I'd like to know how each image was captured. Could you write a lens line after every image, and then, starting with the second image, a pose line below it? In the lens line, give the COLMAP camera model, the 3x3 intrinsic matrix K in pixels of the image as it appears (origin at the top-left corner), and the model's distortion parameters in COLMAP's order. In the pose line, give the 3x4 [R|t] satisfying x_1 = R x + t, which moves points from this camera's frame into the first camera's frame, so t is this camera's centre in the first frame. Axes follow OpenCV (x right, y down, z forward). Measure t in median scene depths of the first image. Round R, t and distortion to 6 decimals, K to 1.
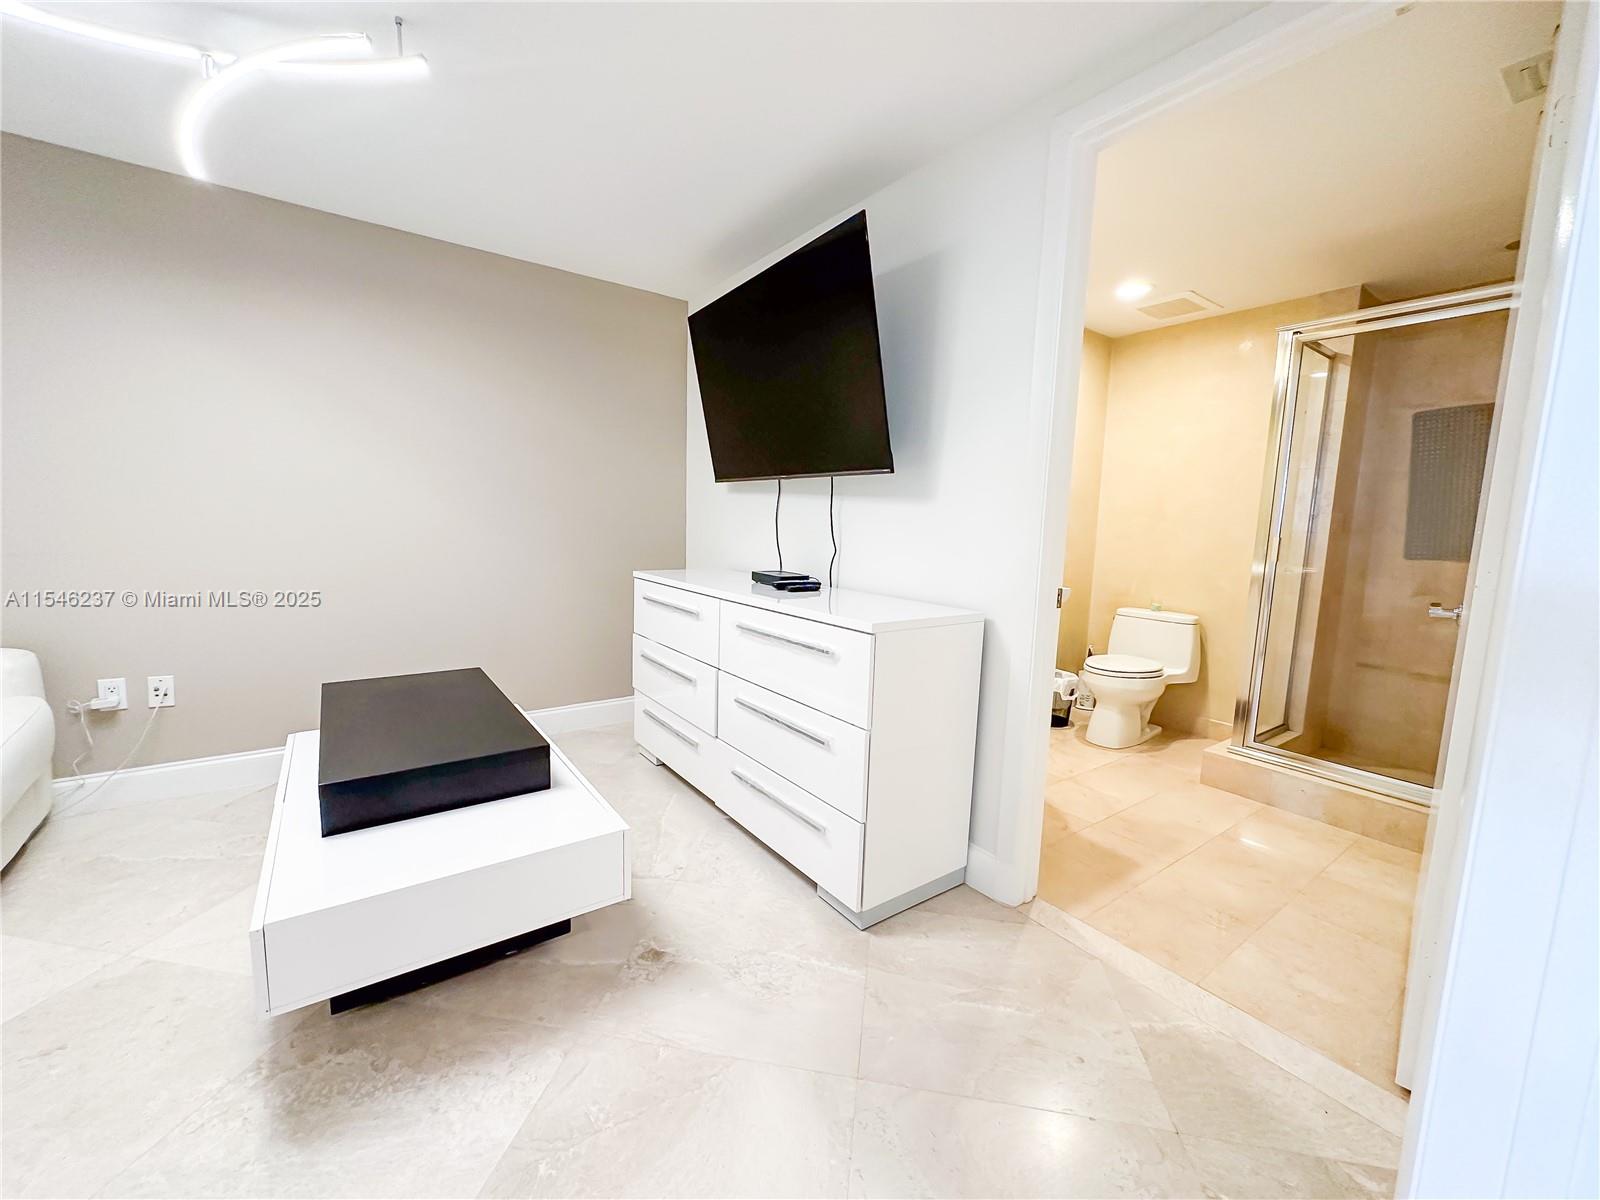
lens RADIAL K [[641.0, 0, 800.0], [0, 641.0, 600.0], [0, 0, 1]] dist [0.000661, 0.000075]
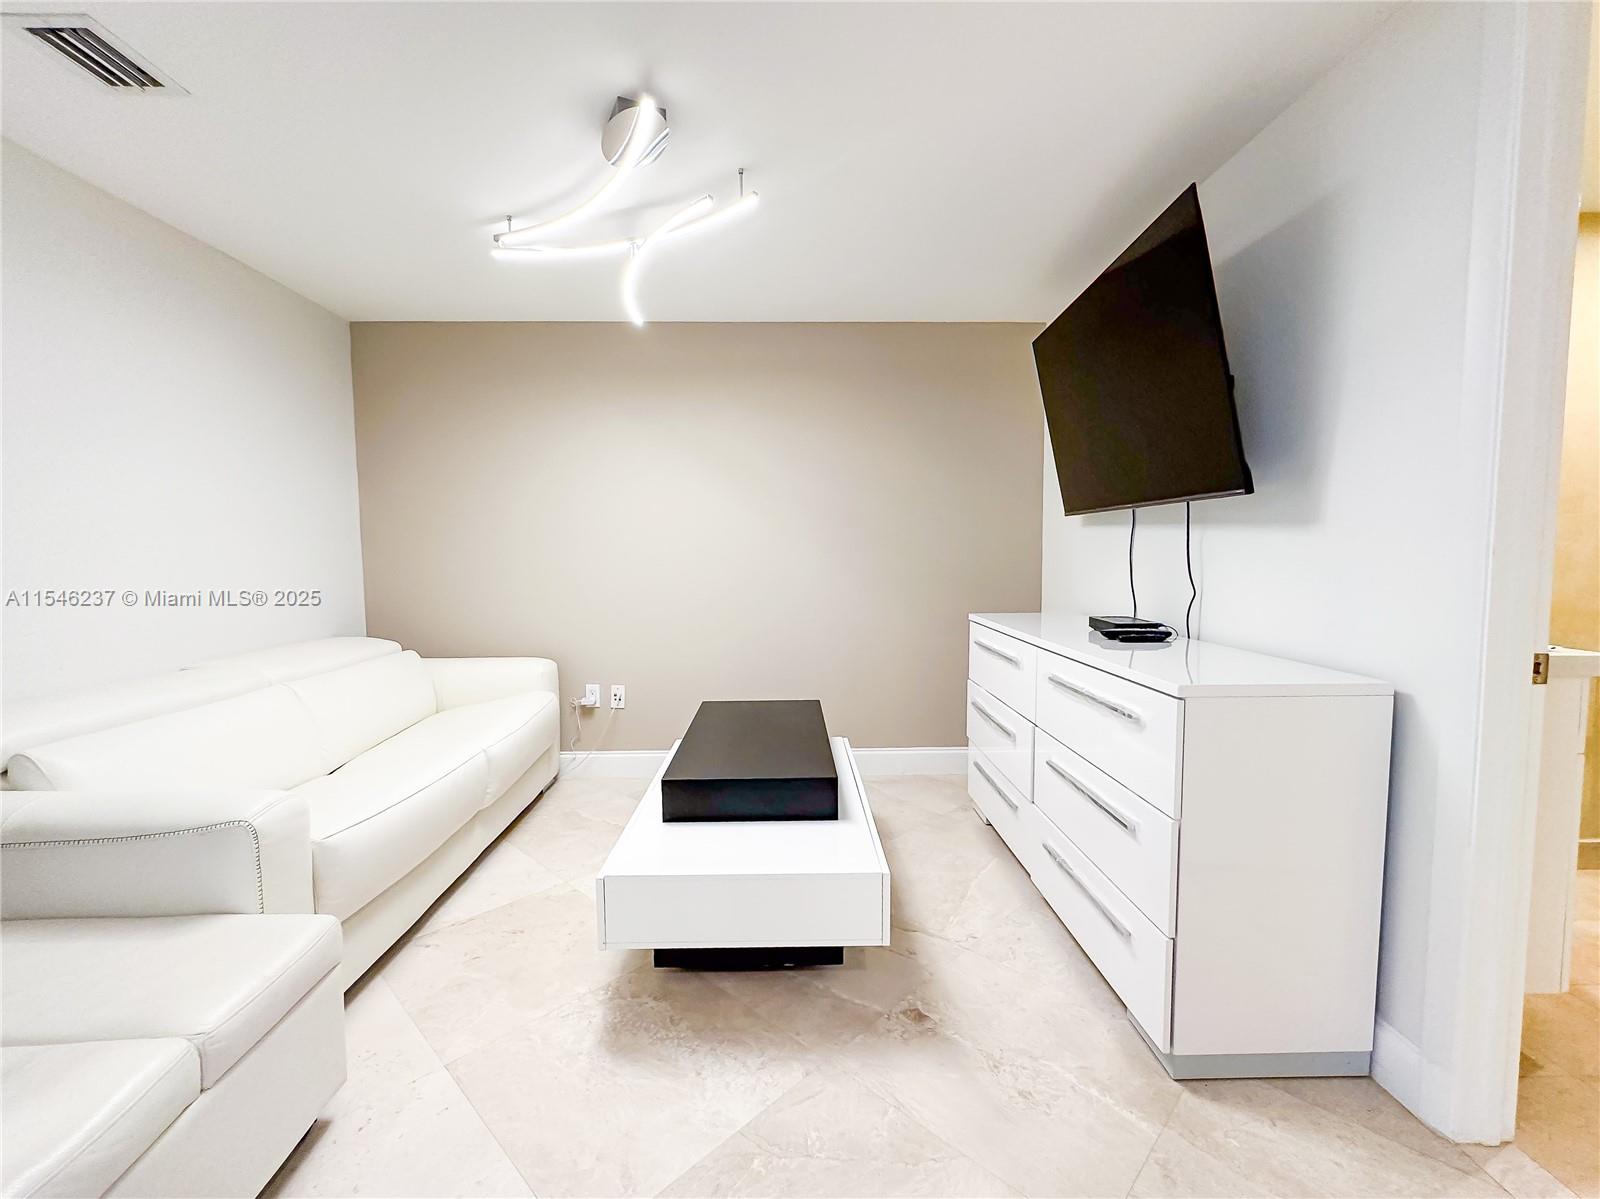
lens RADIAL K [[694.0, 0, 800.0], [0, 694.0, 599.5], [0, 0, 1]] dist [-0.000292, 0.000145]
pose [[0.819048, 0.005323, -0.573700, 0.197151], [-0.042730, 0.997746, -0.051746, -0.003496], [0.572131, 0.066896, 0.817429, 0.012480]]
